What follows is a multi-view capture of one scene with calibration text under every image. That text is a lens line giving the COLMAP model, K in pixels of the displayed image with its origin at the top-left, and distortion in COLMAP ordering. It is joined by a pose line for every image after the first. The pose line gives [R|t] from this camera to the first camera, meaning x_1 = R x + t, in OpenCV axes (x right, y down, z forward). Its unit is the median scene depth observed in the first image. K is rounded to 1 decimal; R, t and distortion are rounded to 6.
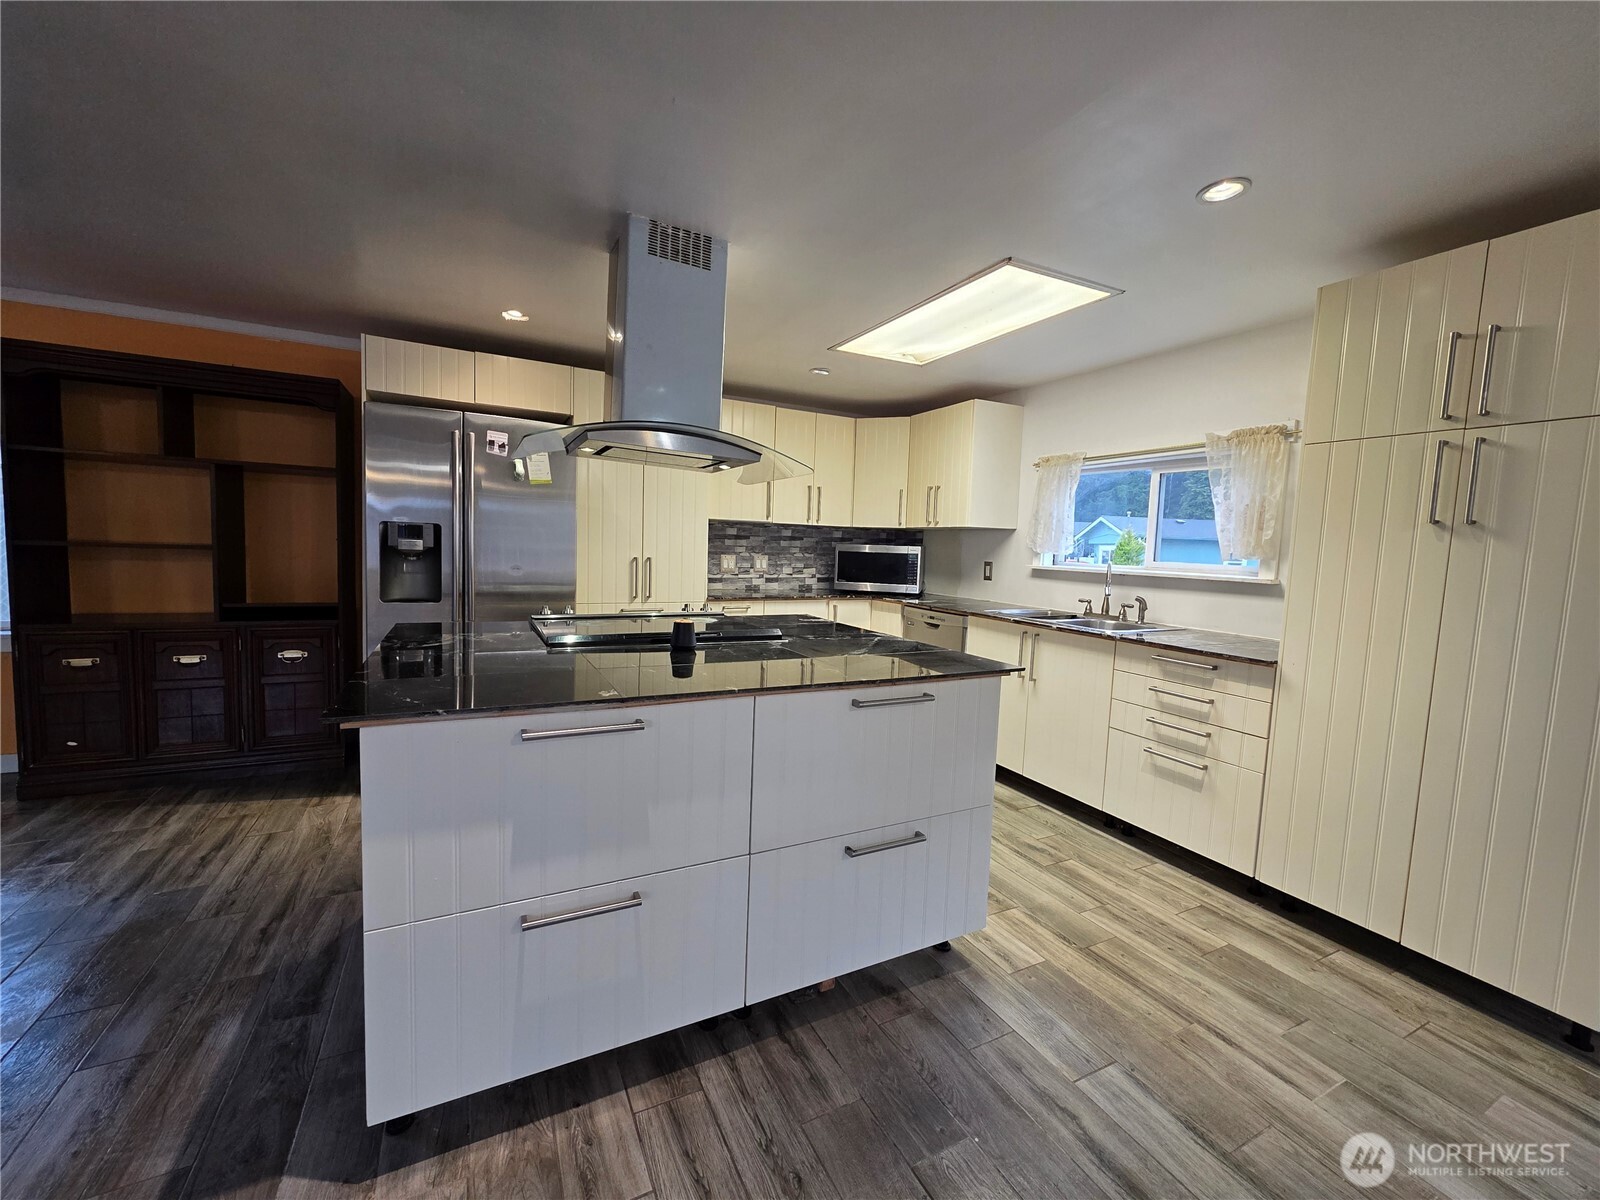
lens RADIAL K [[633.6, 0, 794.5], [0, 633.6, 600.7], [0, 0, 1]] dist [0.000283, 0.000284]
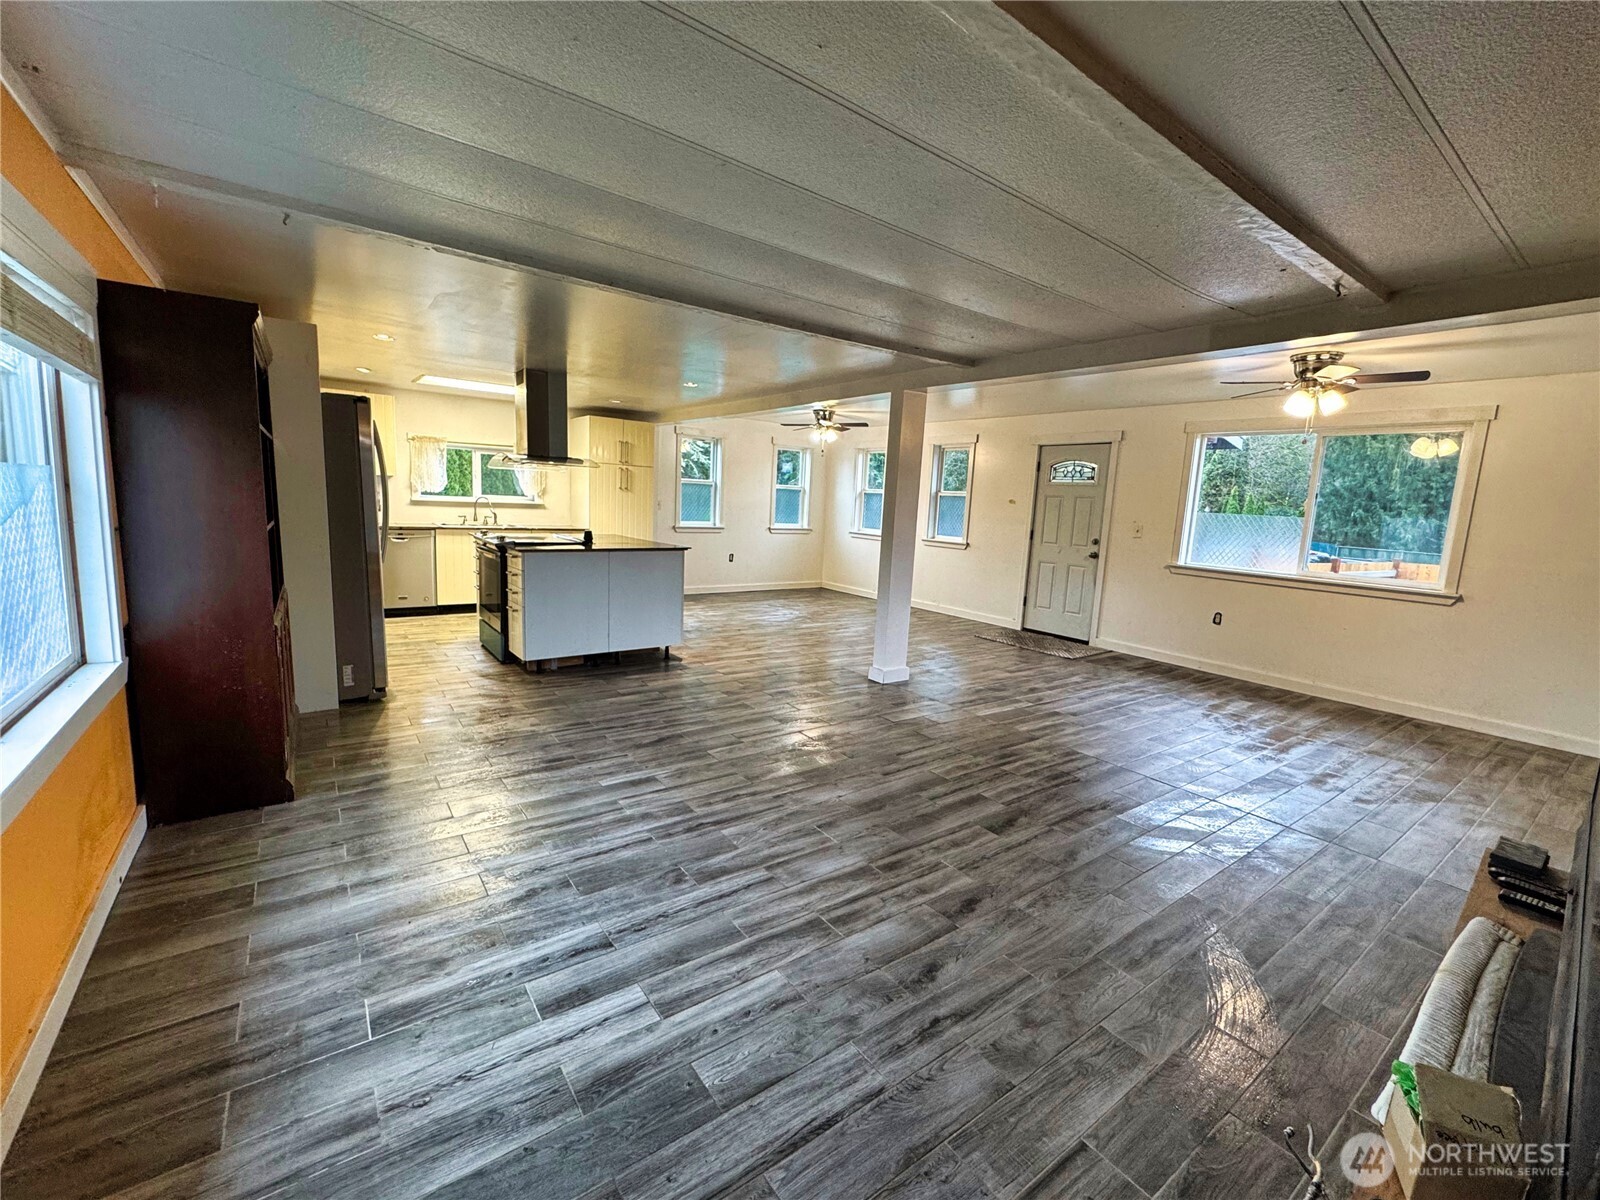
lens RADIAL K [[671.8, 0, 795.0], [0, 671.8, 593.8], [0, 0, 1]] dist [-0.001613, -0.000127]
pose [[-0.161015, -0.182193, 0.969990, -1.957036], [0.037189, 0.980995, 0.190434, -0.134508], [-0.986251, 0.066735, -0.151180, 0.341950]]
